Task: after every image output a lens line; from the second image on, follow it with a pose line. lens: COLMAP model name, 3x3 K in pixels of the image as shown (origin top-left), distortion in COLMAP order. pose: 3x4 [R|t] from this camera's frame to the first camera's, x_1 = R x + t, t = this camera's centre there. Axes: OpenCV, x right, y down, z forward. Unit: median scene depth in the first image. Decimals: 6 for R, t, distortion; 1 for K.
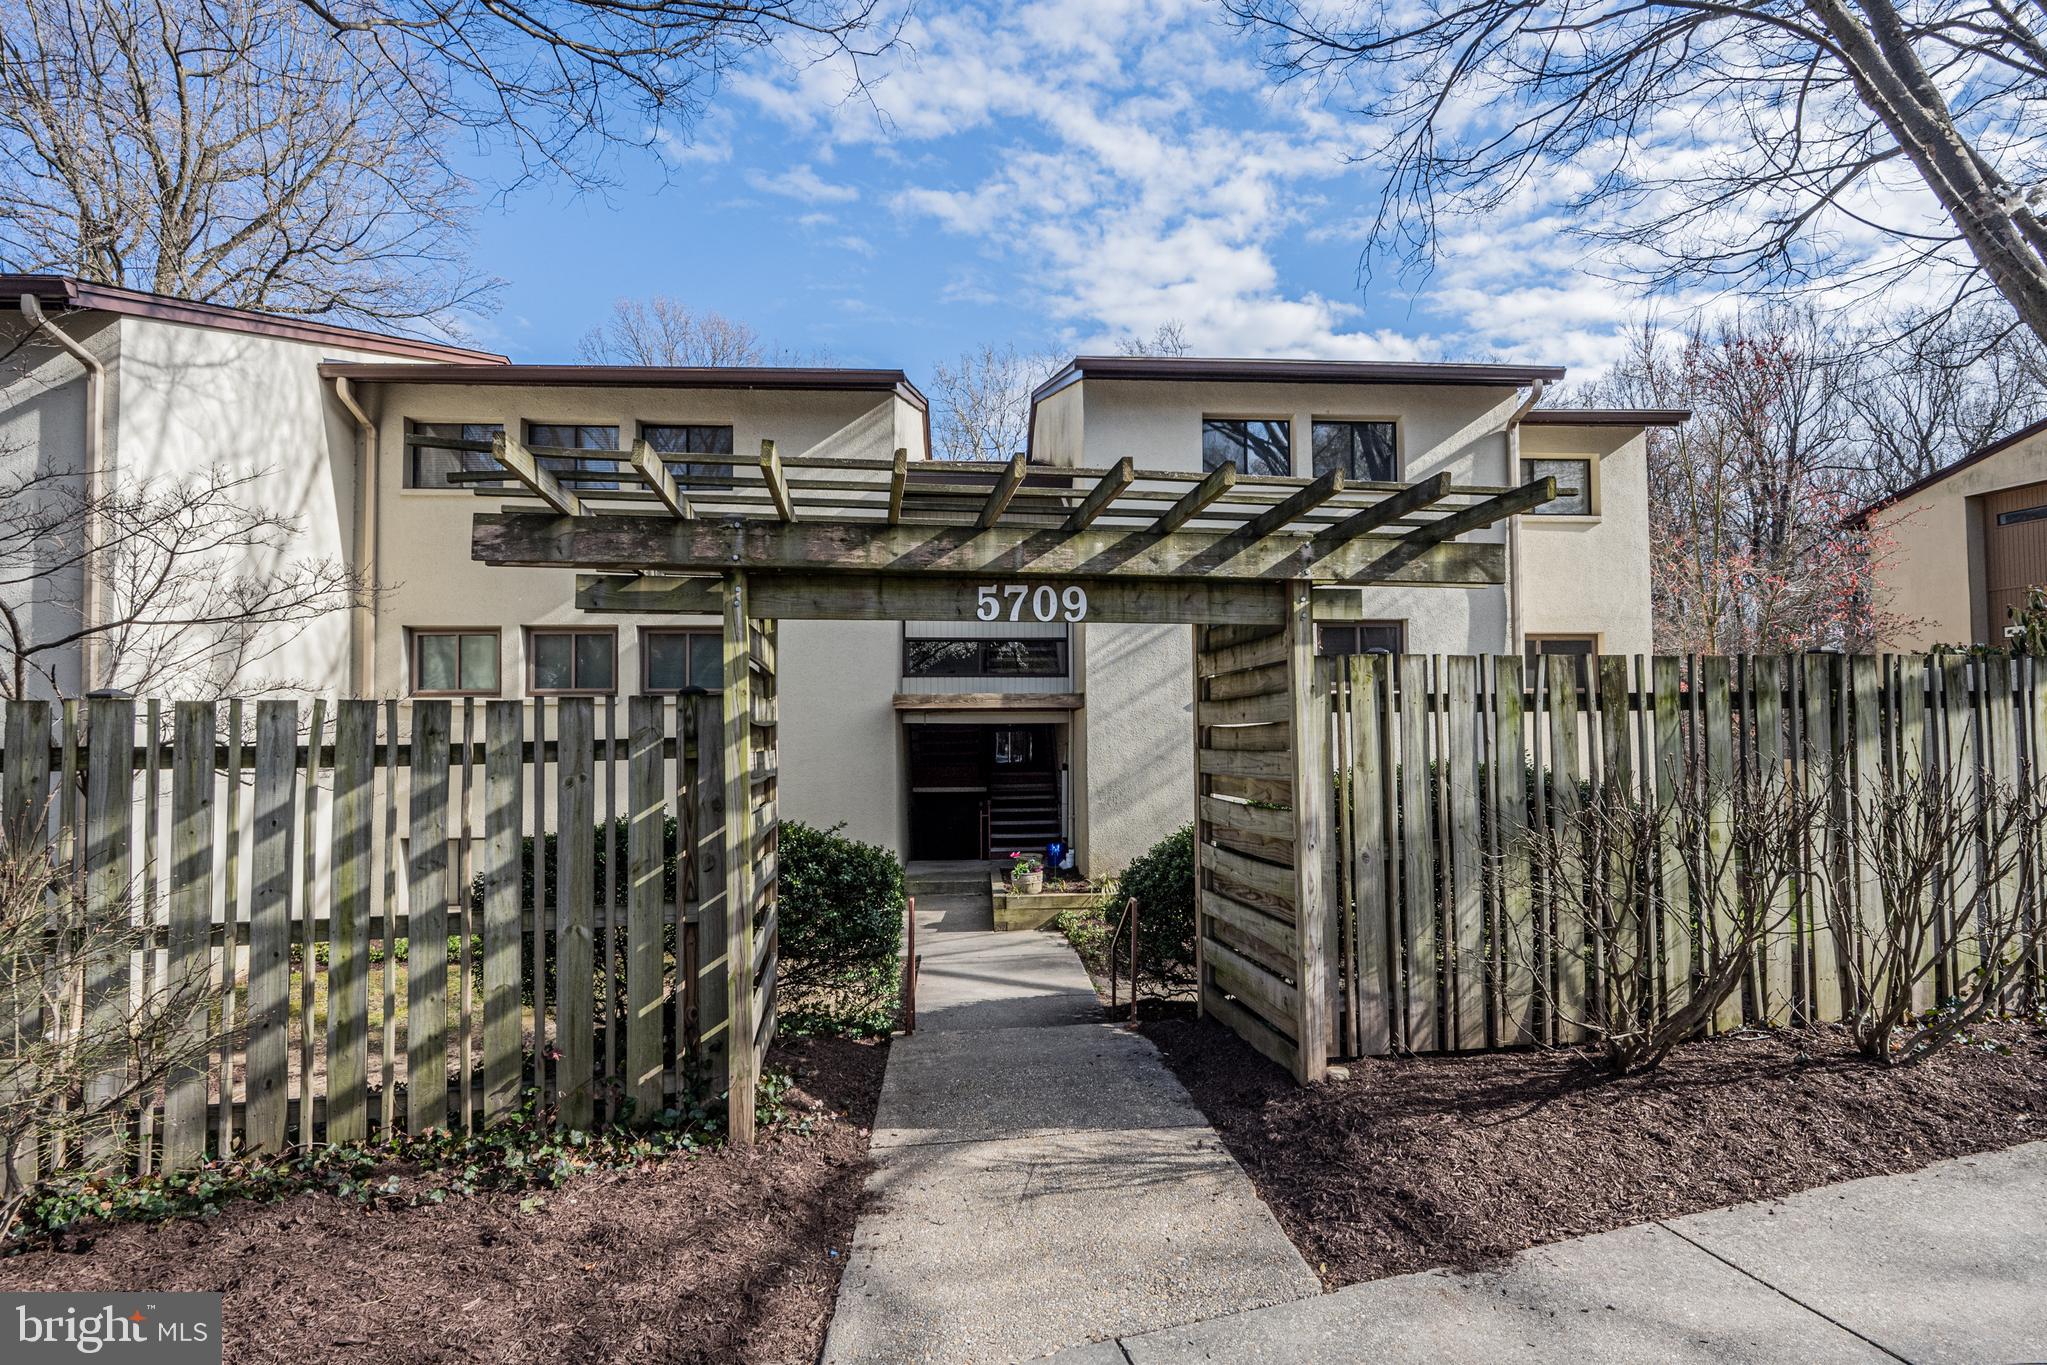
lens RADIAL K [[1031.5, 0, 1040.1], [0, 1031.5, 702.9], [0, 0, 1]] dist [-0.001168, -0.000319]
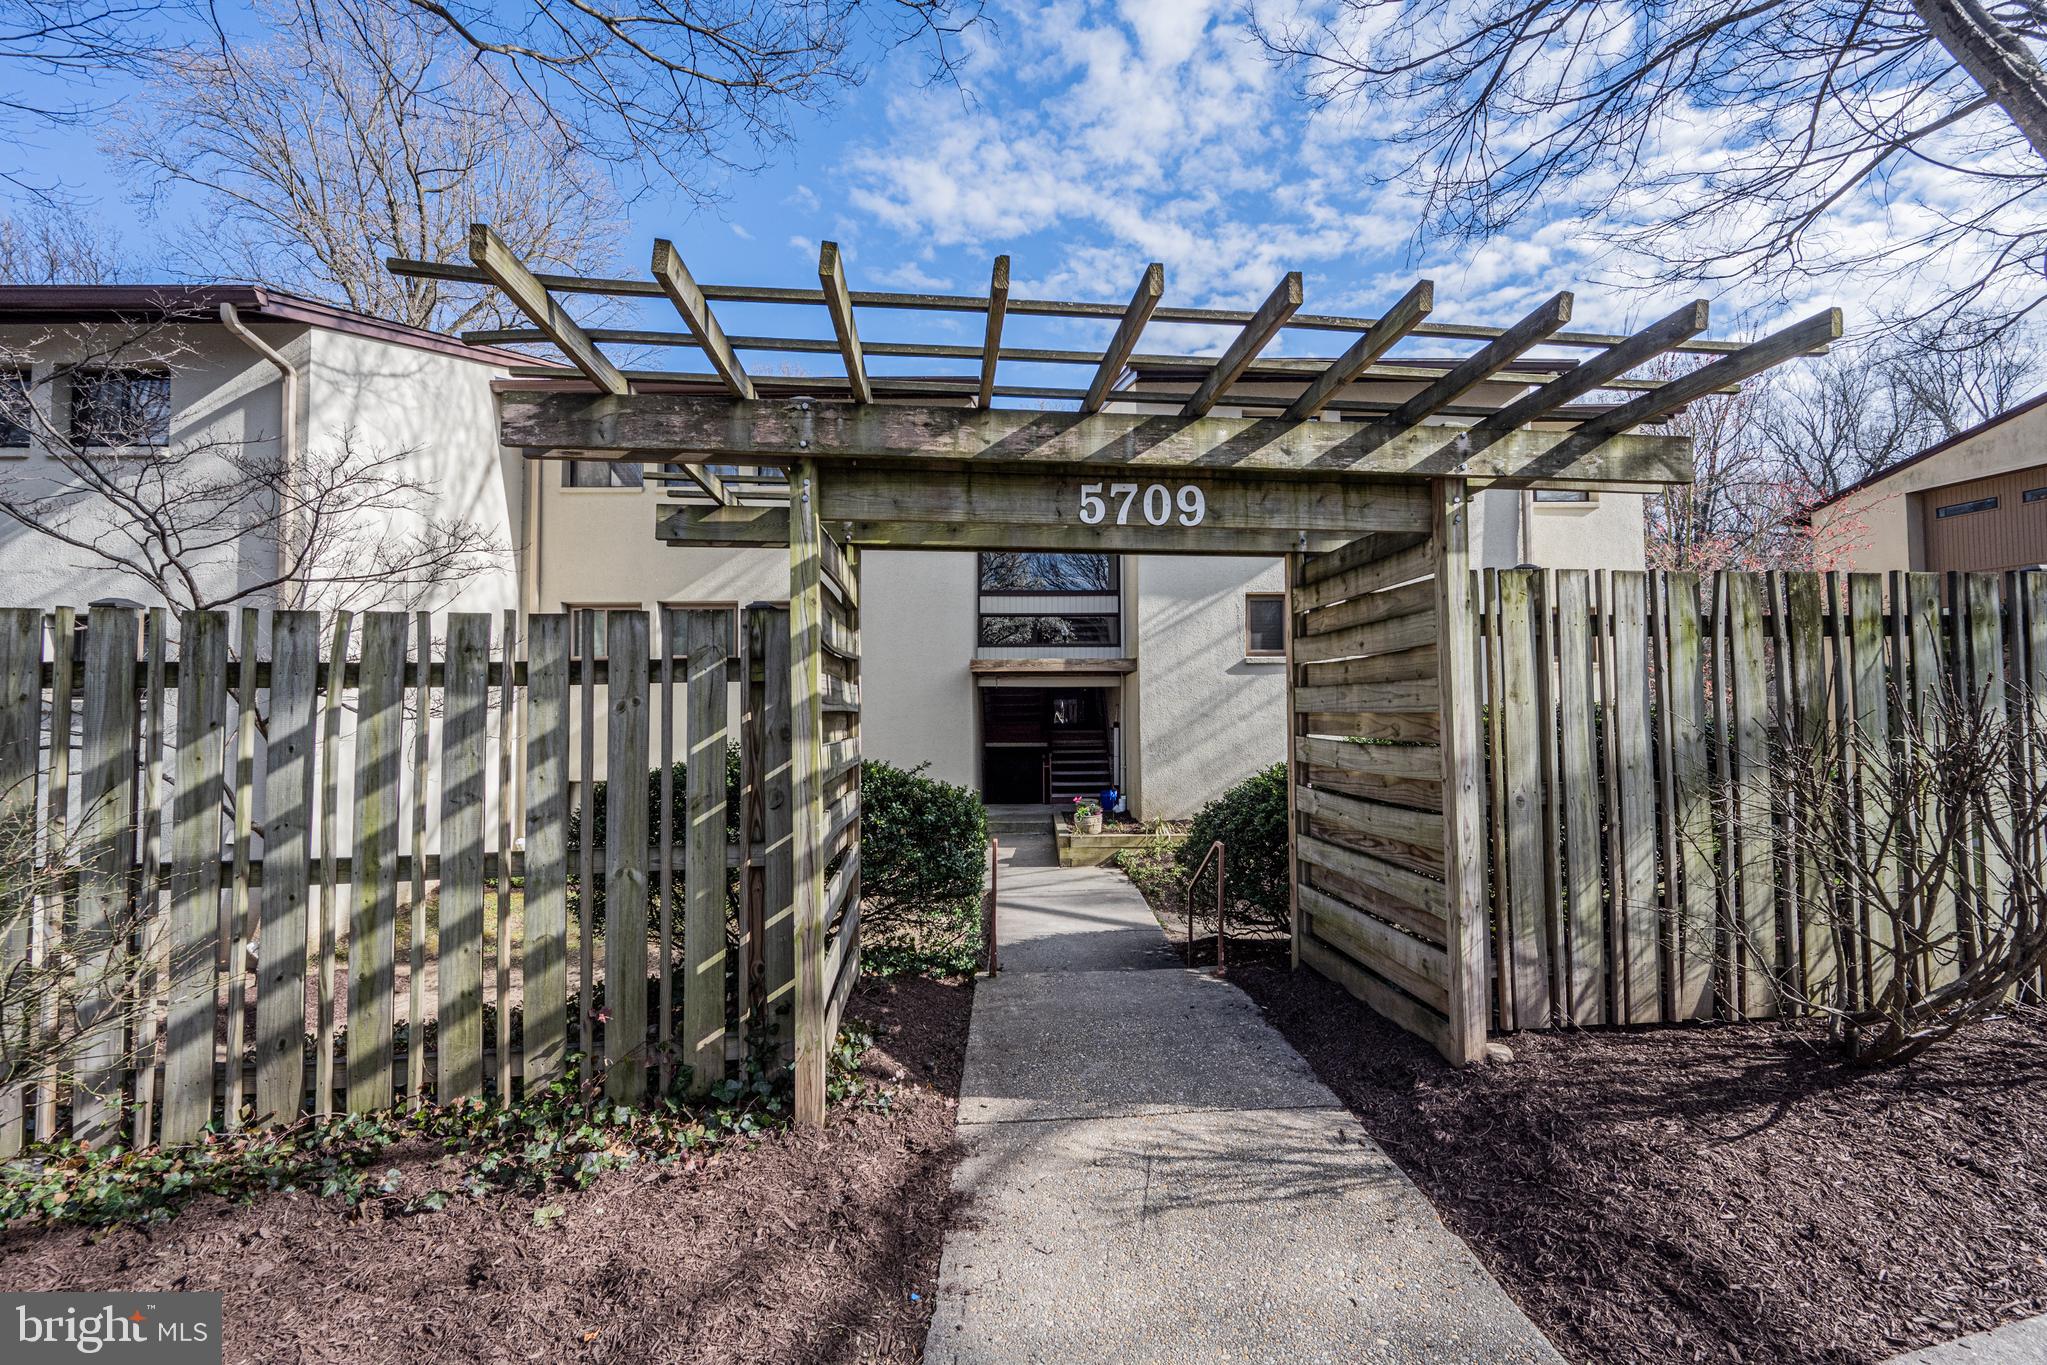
lens RADIAL K [[808.1, 0, 1028.6], [0, 808.1, 682.8], [0, 0, 1]] dist [-0.000292, -0.000095]
pose [[0.997943, 0.000306, -0.064102, -0.057956], [-0.000273, 1.000000, 0.000515, 0.051820], [0.064102, -0.000496, 0.997943, 0.304951]]
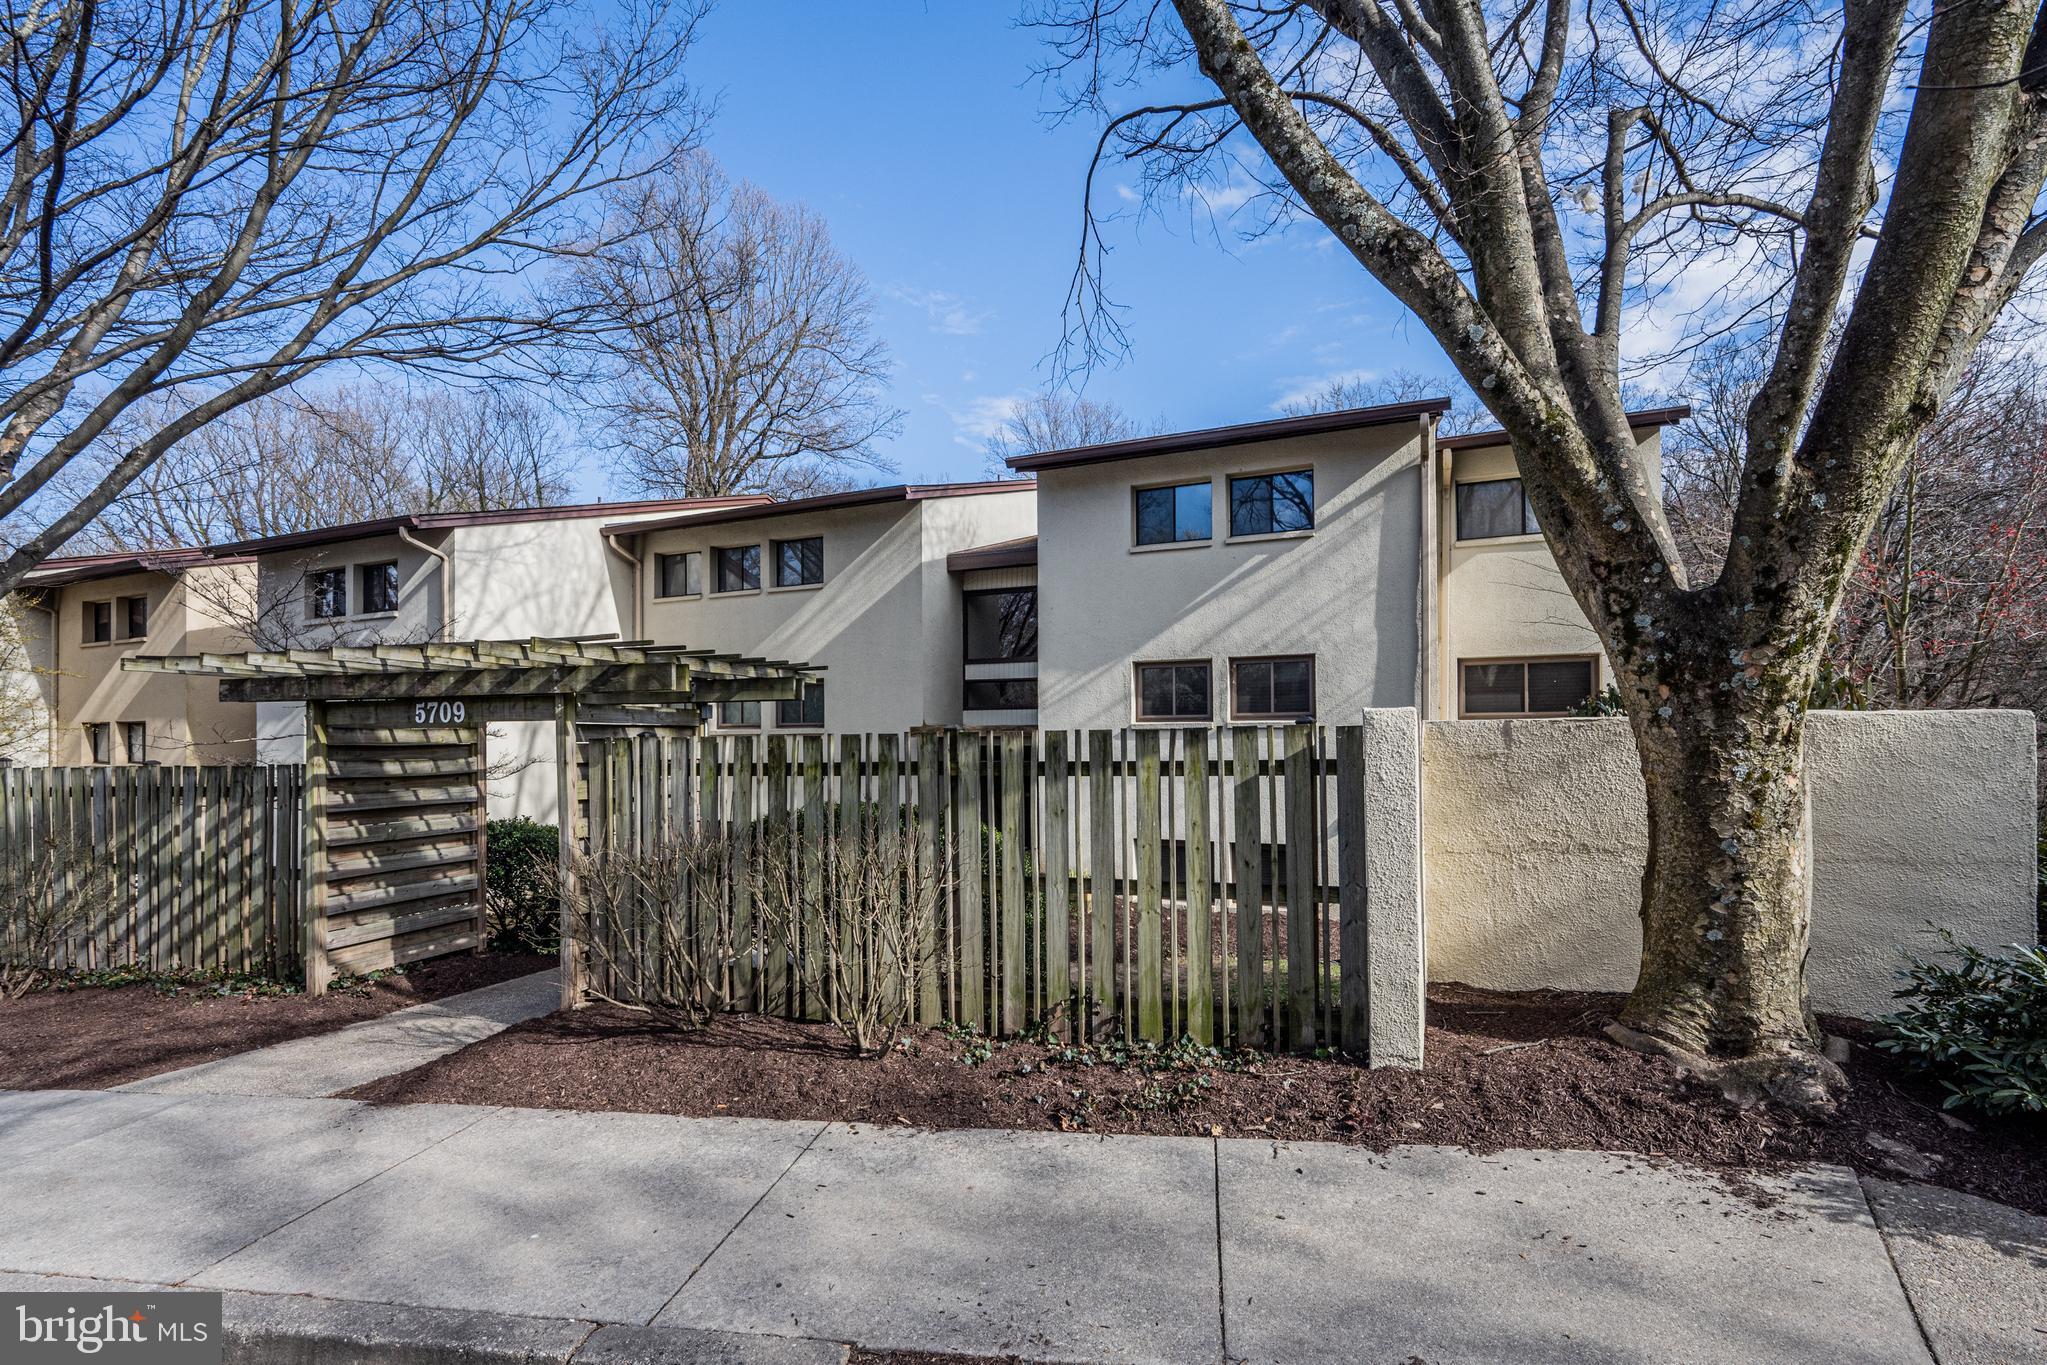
lens RADIAL K [[881.9, 0, 1027.3], [0, 881.9, 733.9], [0, 0, 1]] dist [-0.002289, -0.000234]
pose [[0.894008, -0.003109, -0.448041, 1.496007], [0.017092, 0.999485, 0.027169, -0.081627], [0.447726, -0.031947, 0.893600, 0.113968]]
